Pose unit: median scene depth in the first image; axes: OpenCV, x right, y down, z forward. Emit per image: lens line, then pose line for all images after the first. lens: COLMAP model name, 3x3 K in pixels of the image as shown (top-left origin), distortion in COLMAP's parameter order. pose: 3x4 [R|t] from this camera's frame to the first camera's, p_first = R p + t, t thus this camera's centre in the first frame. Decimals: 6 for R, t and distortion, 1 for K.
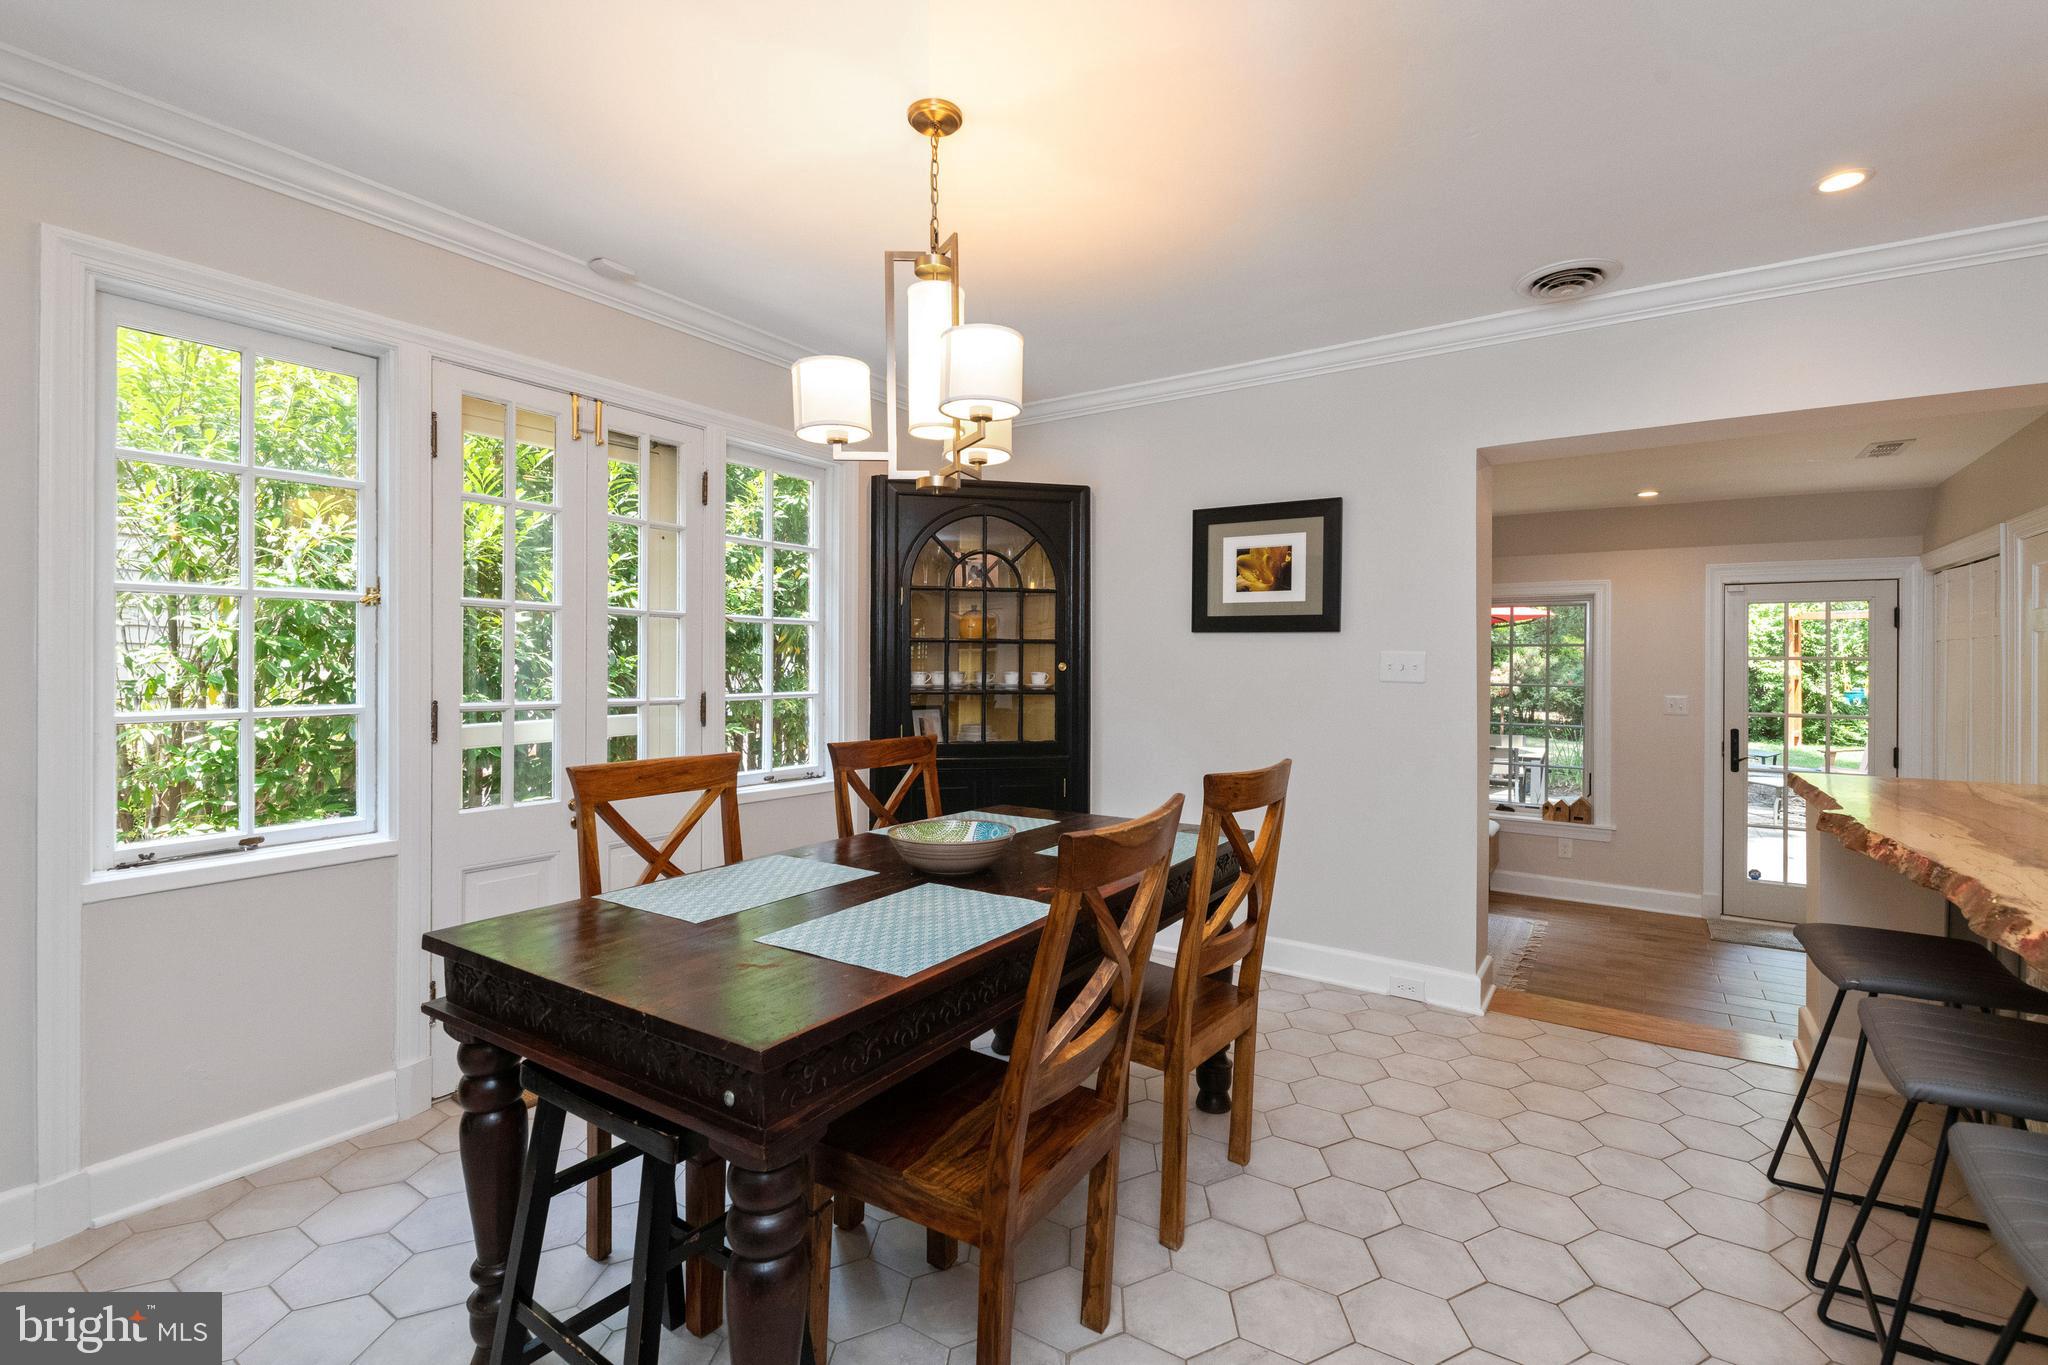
lens RADIAL K [[889.4, 0, 1017.4], [0, 889.4, 673.9], [0, 0, 1]] dist [0.004242, -0.005783]
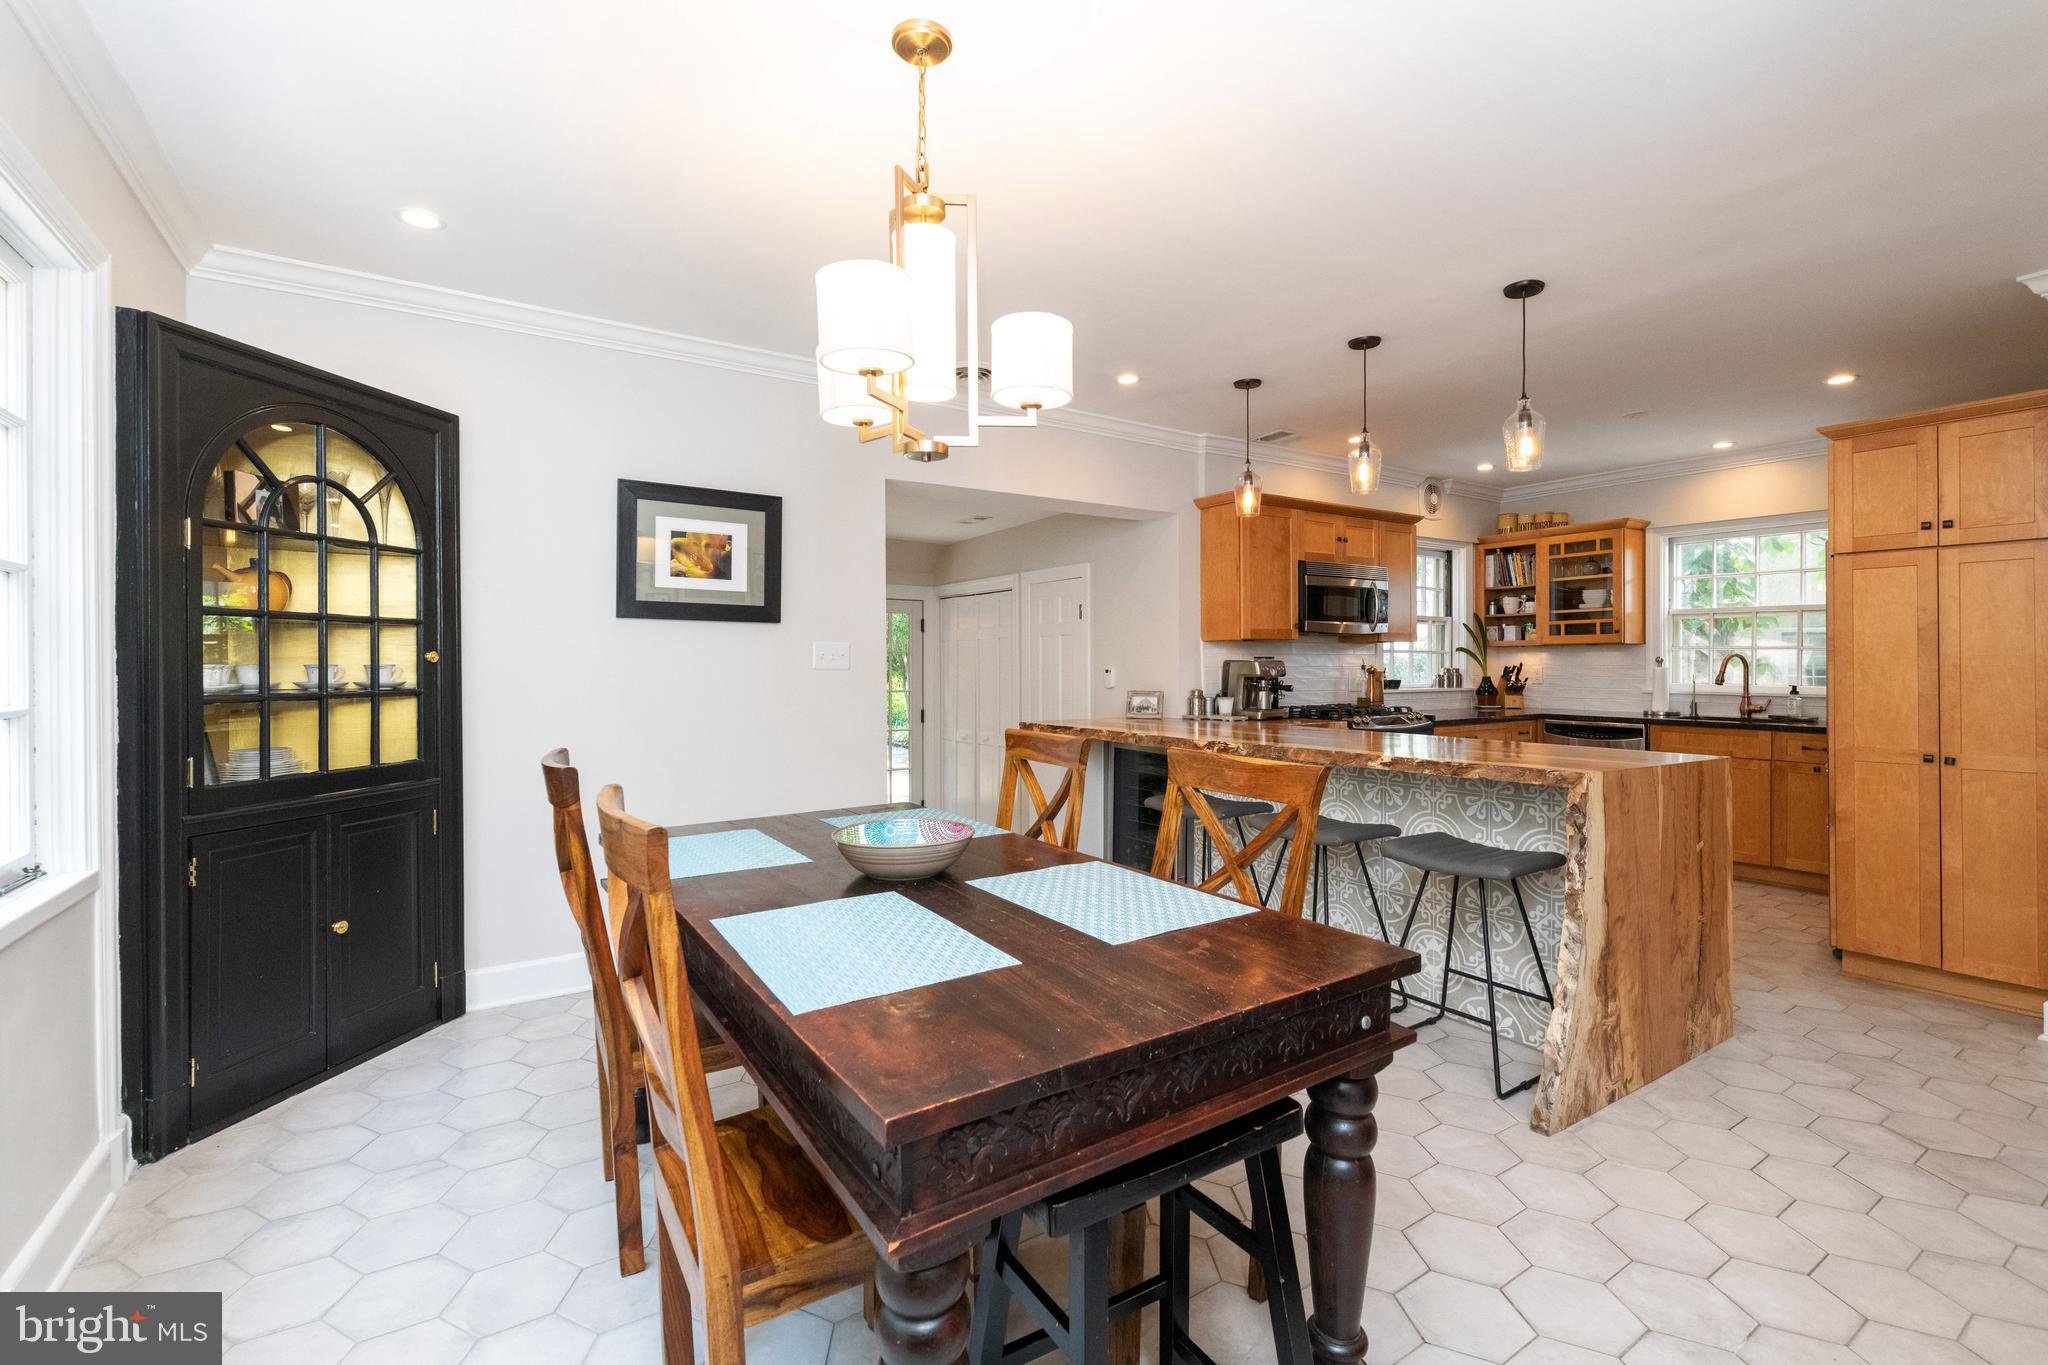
lens RADIAL K [[889.4, 0, 1027.9], [0, 889.4, 662.9], [0, 0, 1]] dist [0.004242, -0.005783]
pose [[0.389691, -0.006021, 0.920926, -0.468560], [0.012569, 0.999920, 0.001219, 0.002927], [-0.920860, 0.011101, 0.389735, 0.288164]]
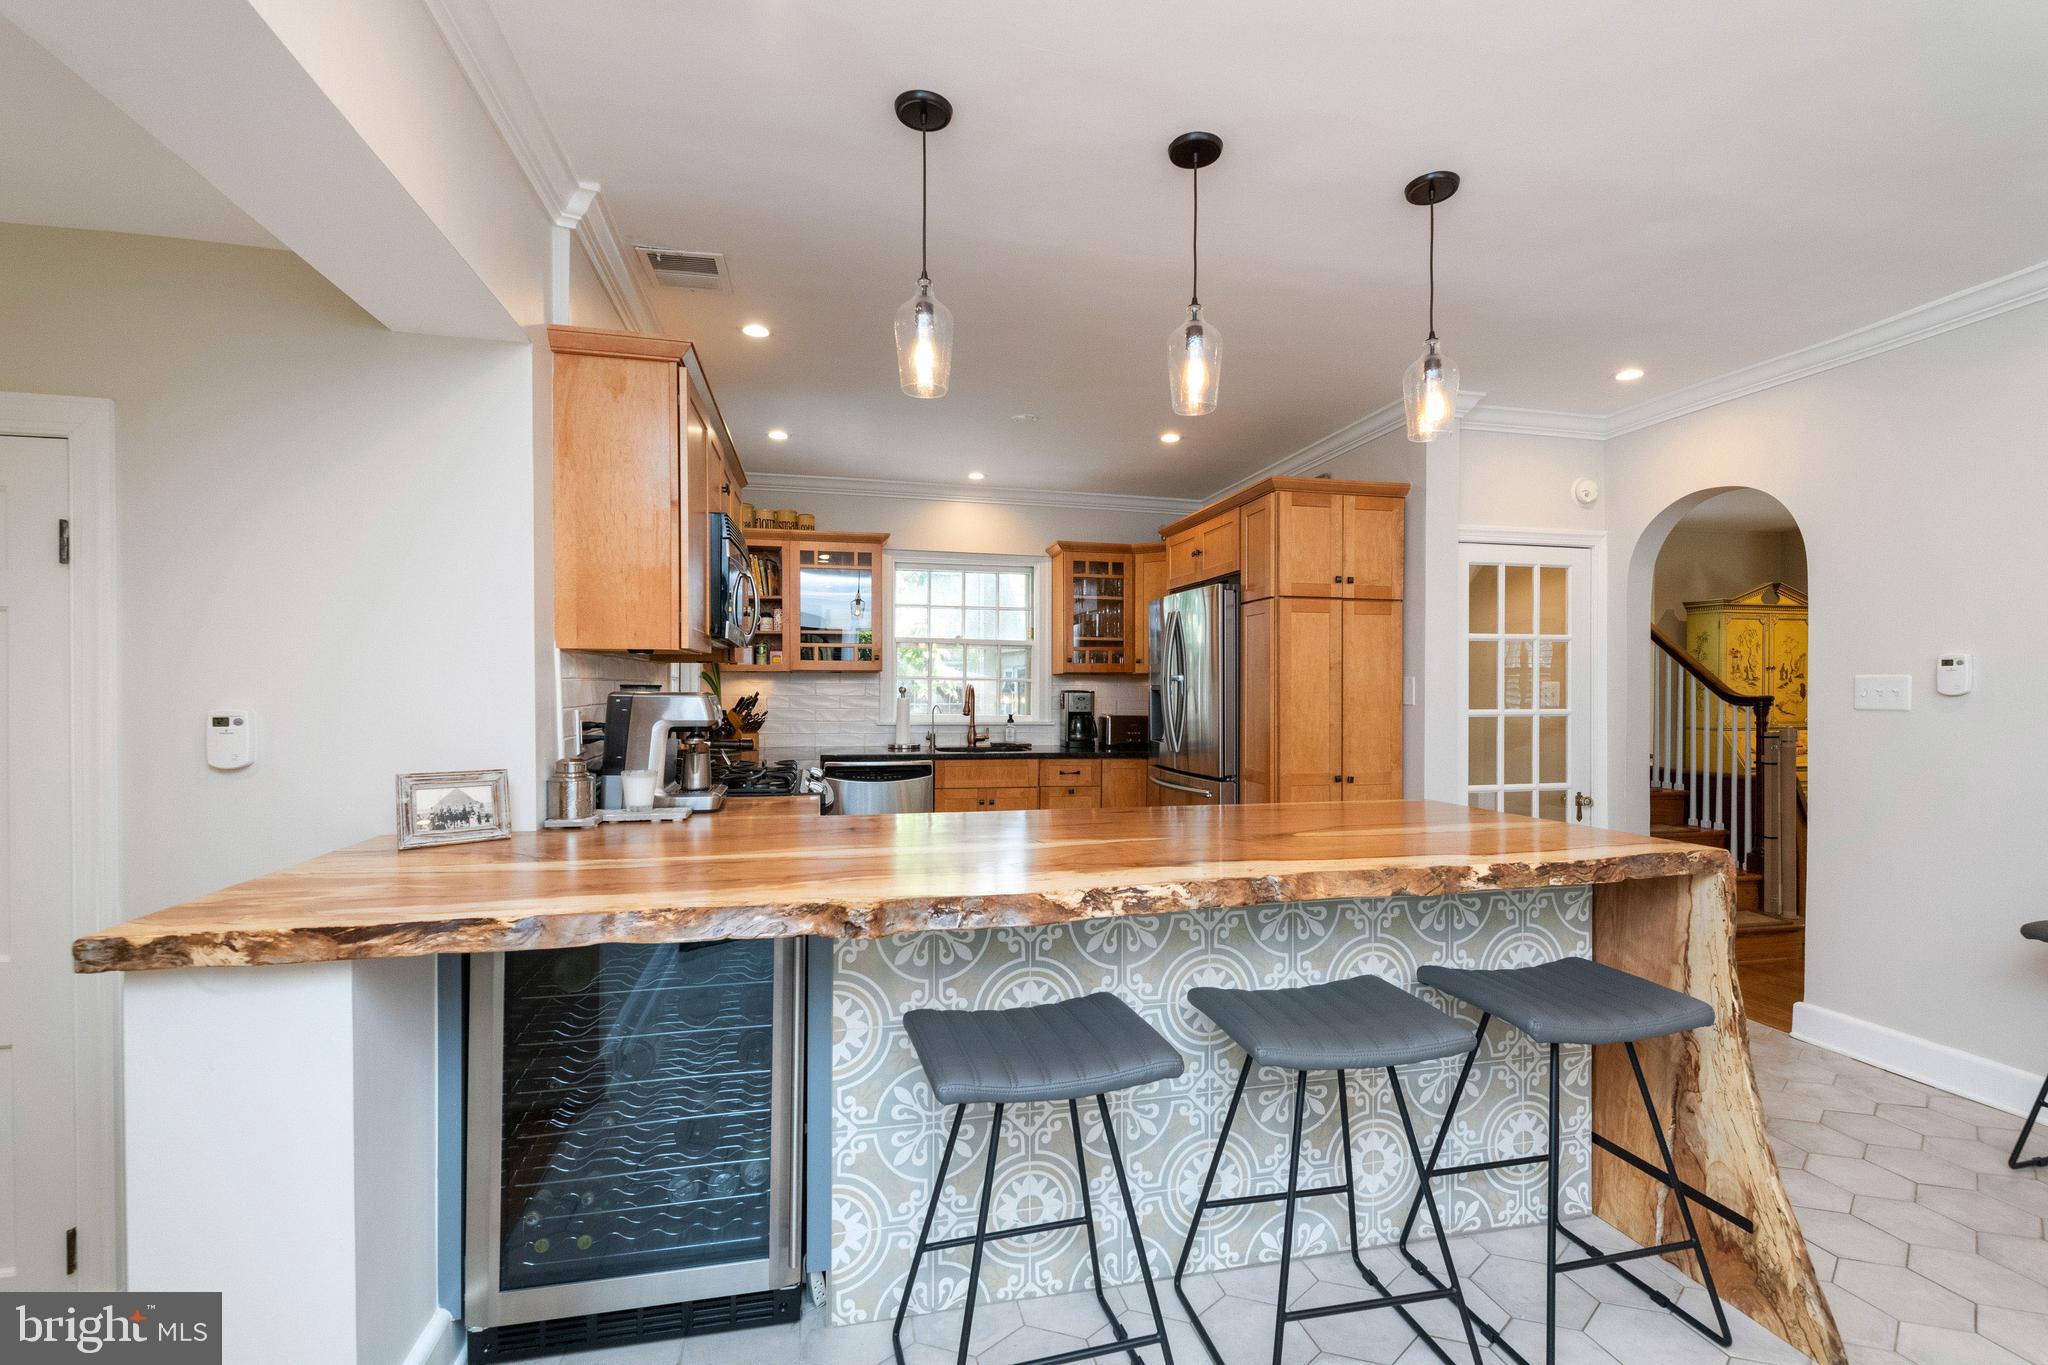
lens RADIAL K [[889.4, 0, 1027.2], [0, 889.4, 690.5], [0, 0, 1]] dist [0.004242, -0.005783]
pose [[-0.730665, -0.010358, 0.682657, 0.215639], [-0.001203, 0.999903, 0.013885, -0.005778], [-0.682735, 0.009324, -0.730607, 0.782900]]
